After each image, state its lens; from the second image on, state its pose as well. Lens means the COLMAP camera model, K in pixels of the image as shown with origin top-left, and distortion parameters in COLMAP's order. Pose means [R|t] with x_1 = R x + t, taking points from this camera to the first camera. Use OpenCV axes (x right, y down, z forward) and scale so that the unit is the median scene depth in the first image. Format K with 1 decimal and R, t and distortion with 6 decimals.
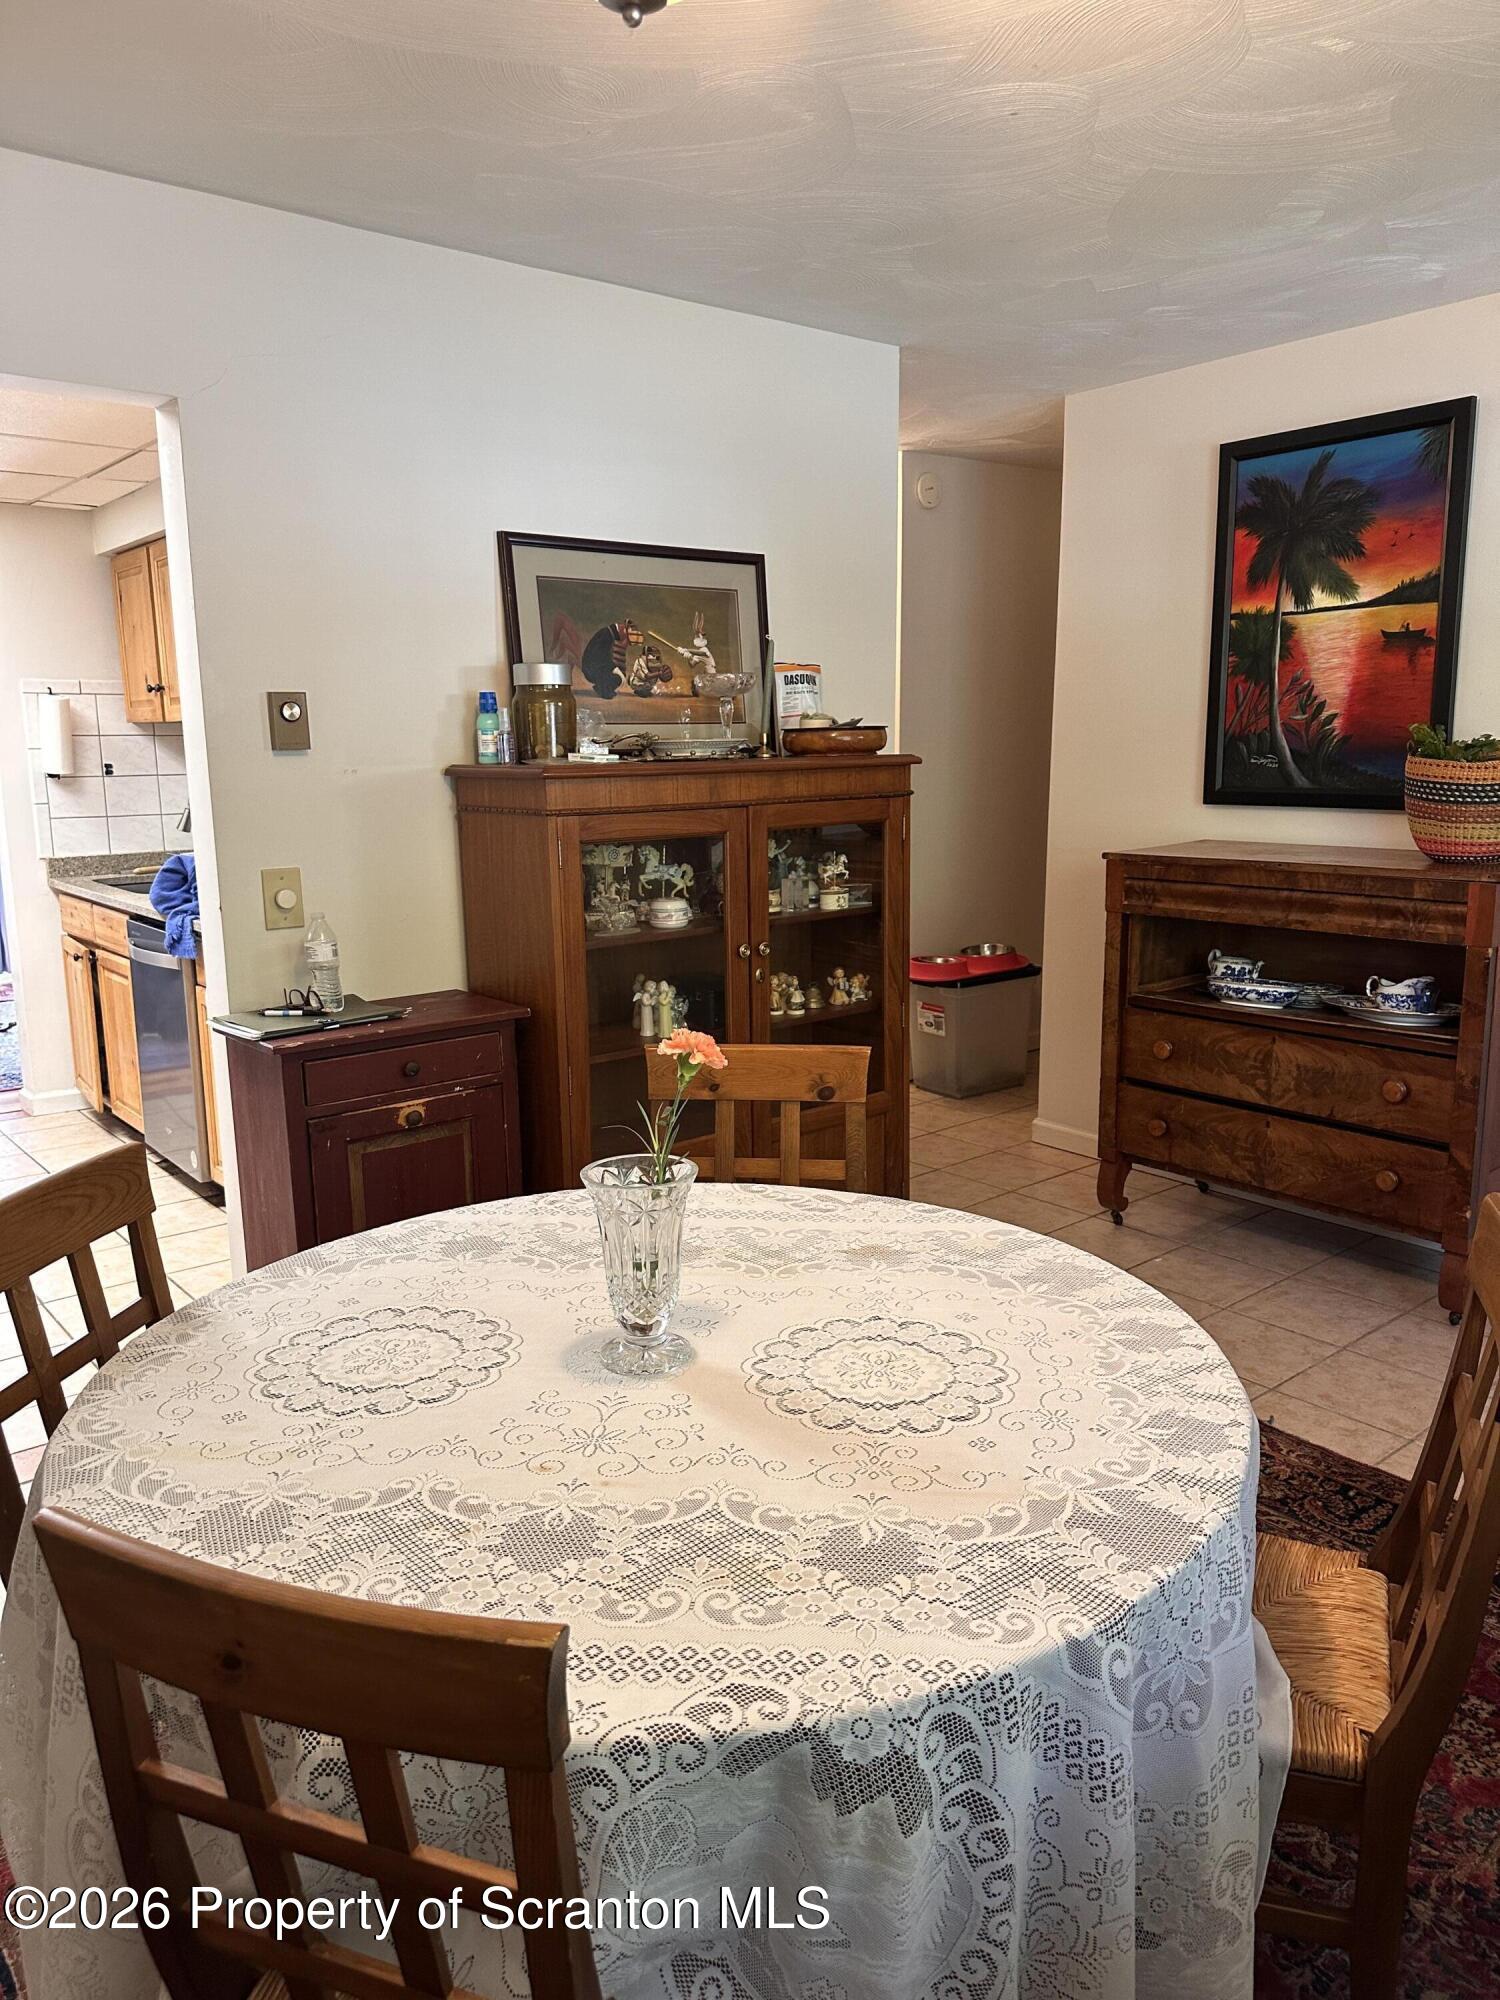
lens RADIAL K [[1398.0, 0, 750.0], [0, 1398.0, 1000.0], [0, 0, 1]] dist [0.120630, -0.176454]
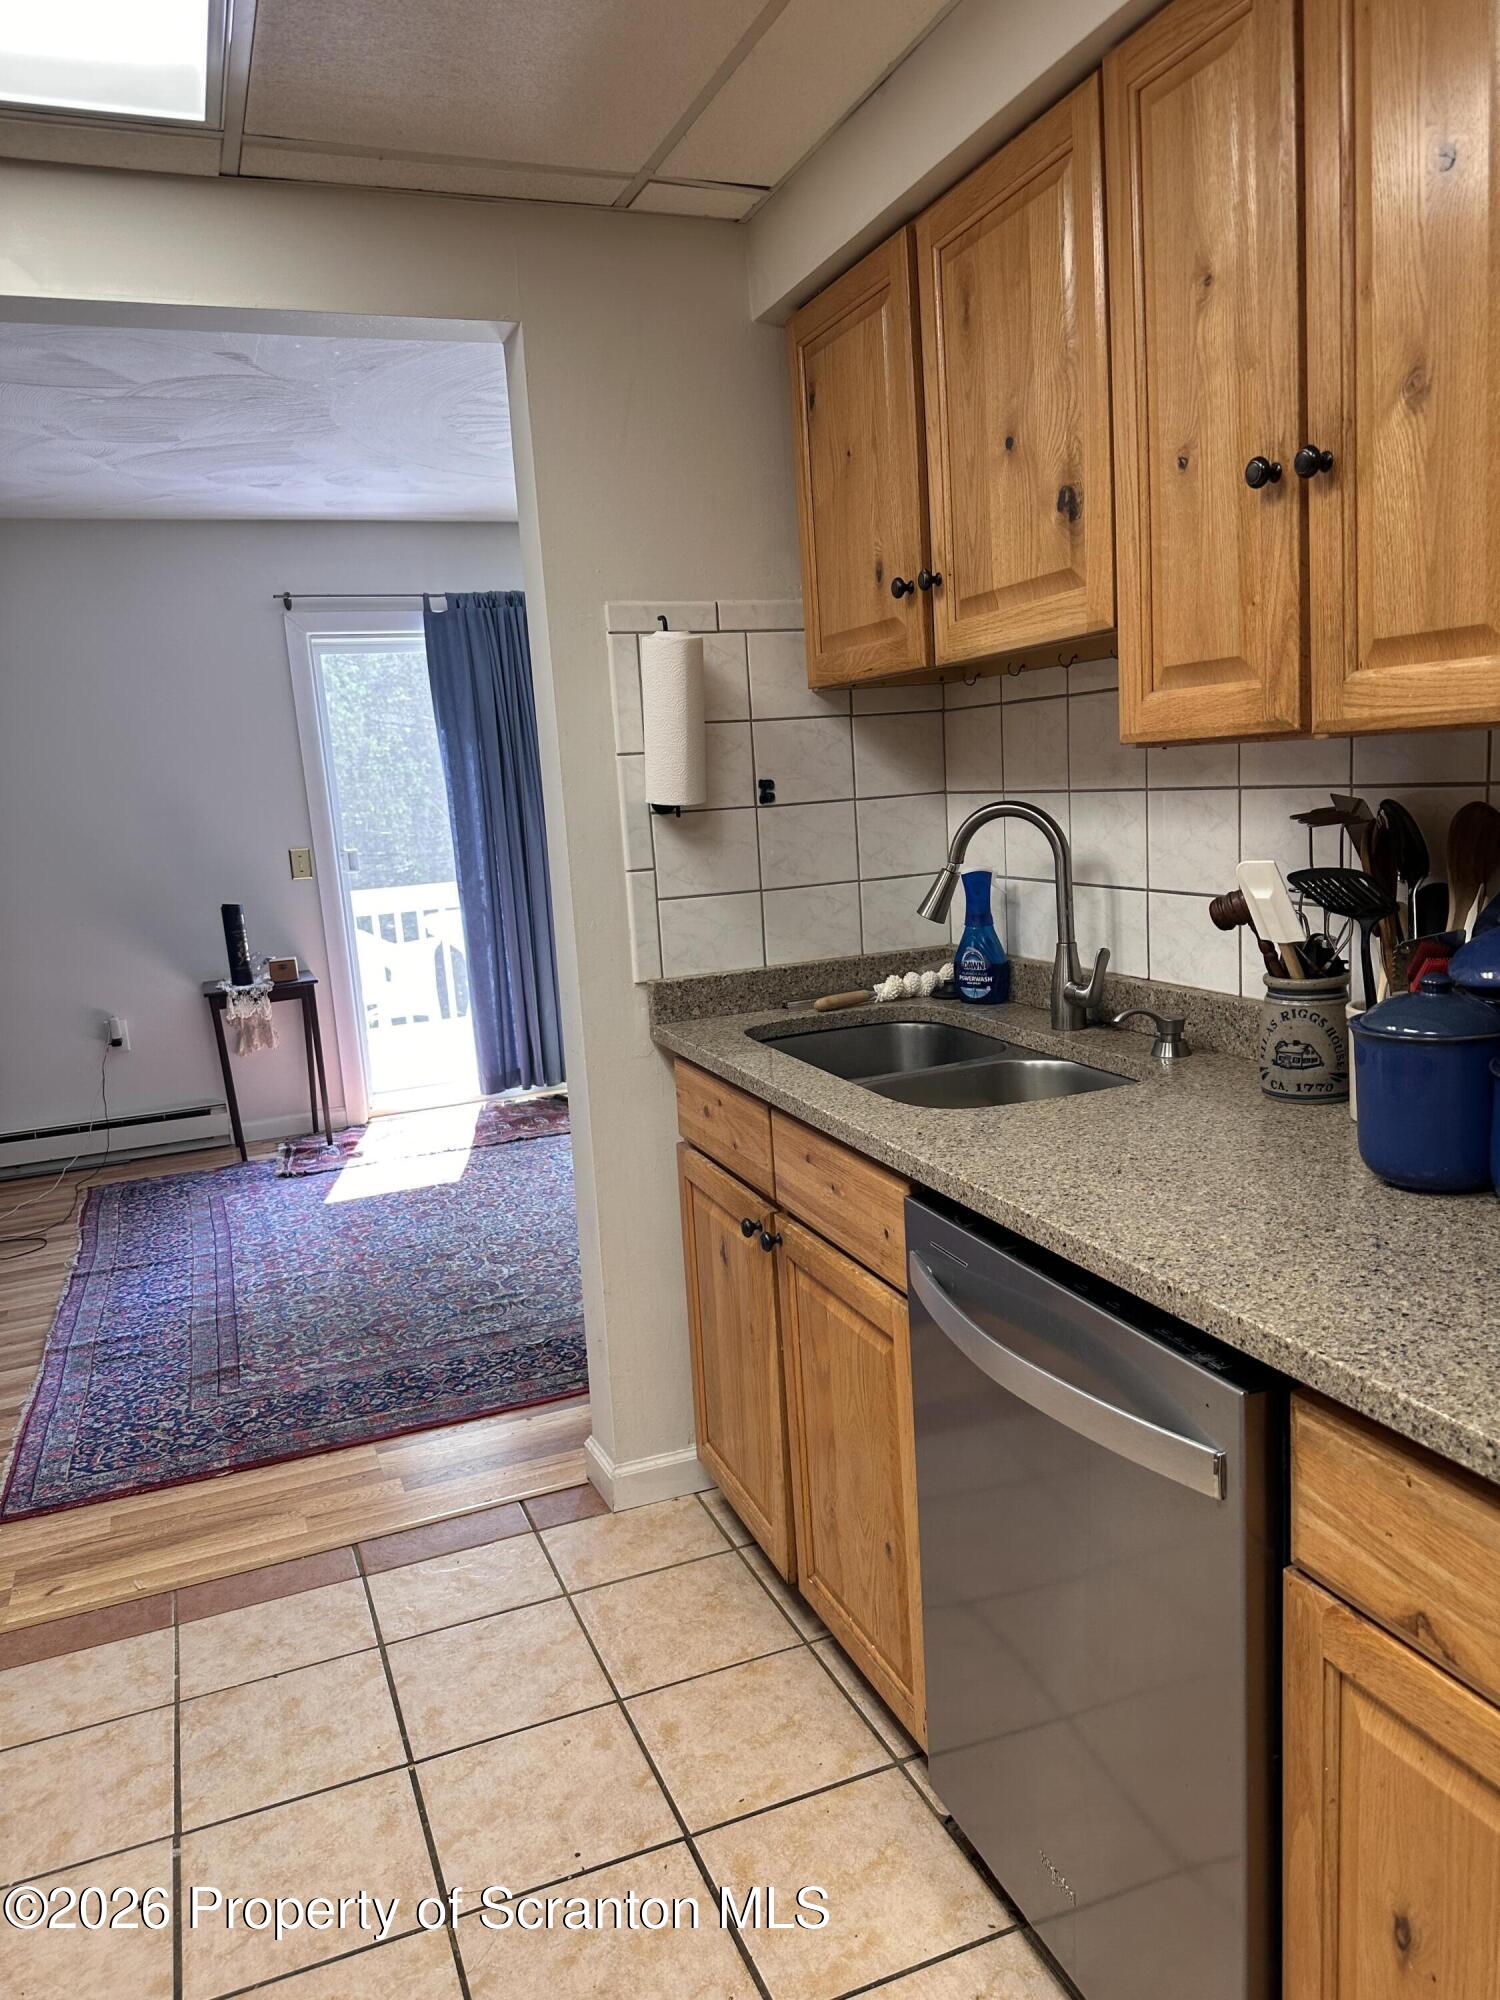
lens RADIAL K [[1398.0, 0, 750.0], [0, 1398.0, 1000.0], [0, 0, 1]] dist [0.120630, -0.176454]
pose [[0.952527, -0.000410, -0.304455, -0.342845], [-0.003393, 0.999923, -0.011963, -0.094858], [0.304436, 0.012428, 0.952452, 0.605319]]
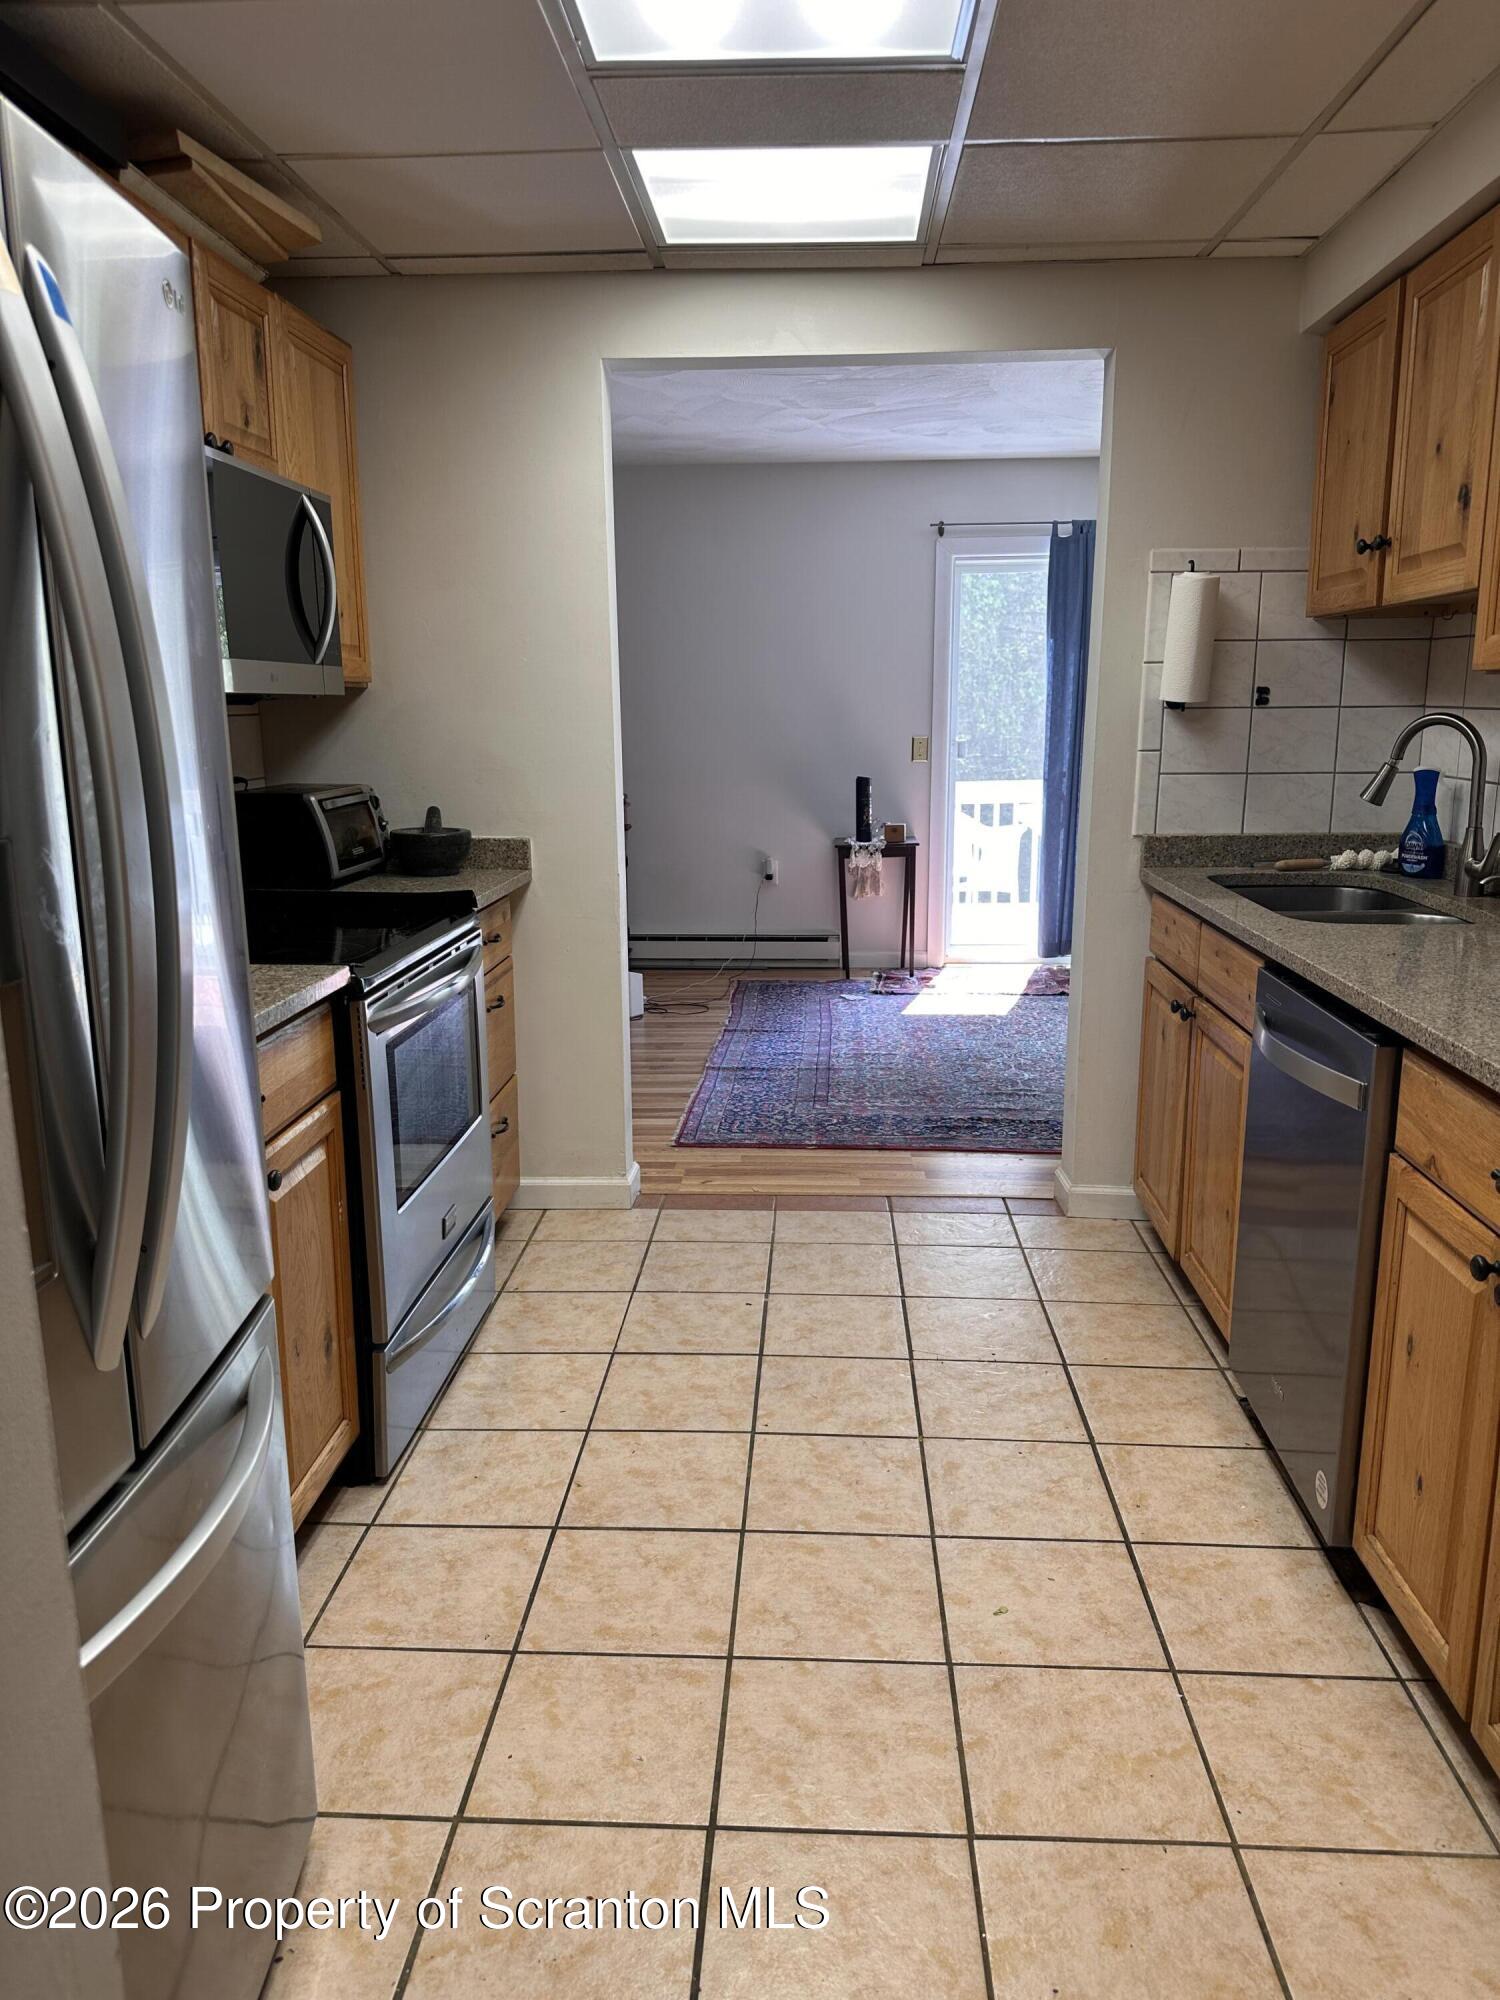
lens RADIAL K [[1398.0, 0, 750.0], [0, 1398.0, 1000.0], [0, 0, 1]] dist [0.120630, -0.176454]
pose [[0.737844, 0.146851, -0.658803, -0.209033], [-0.128664, 0.988749, 0.076296, -0.055885], [0.662595, 0.028470, 0.748437, 0.437223]]
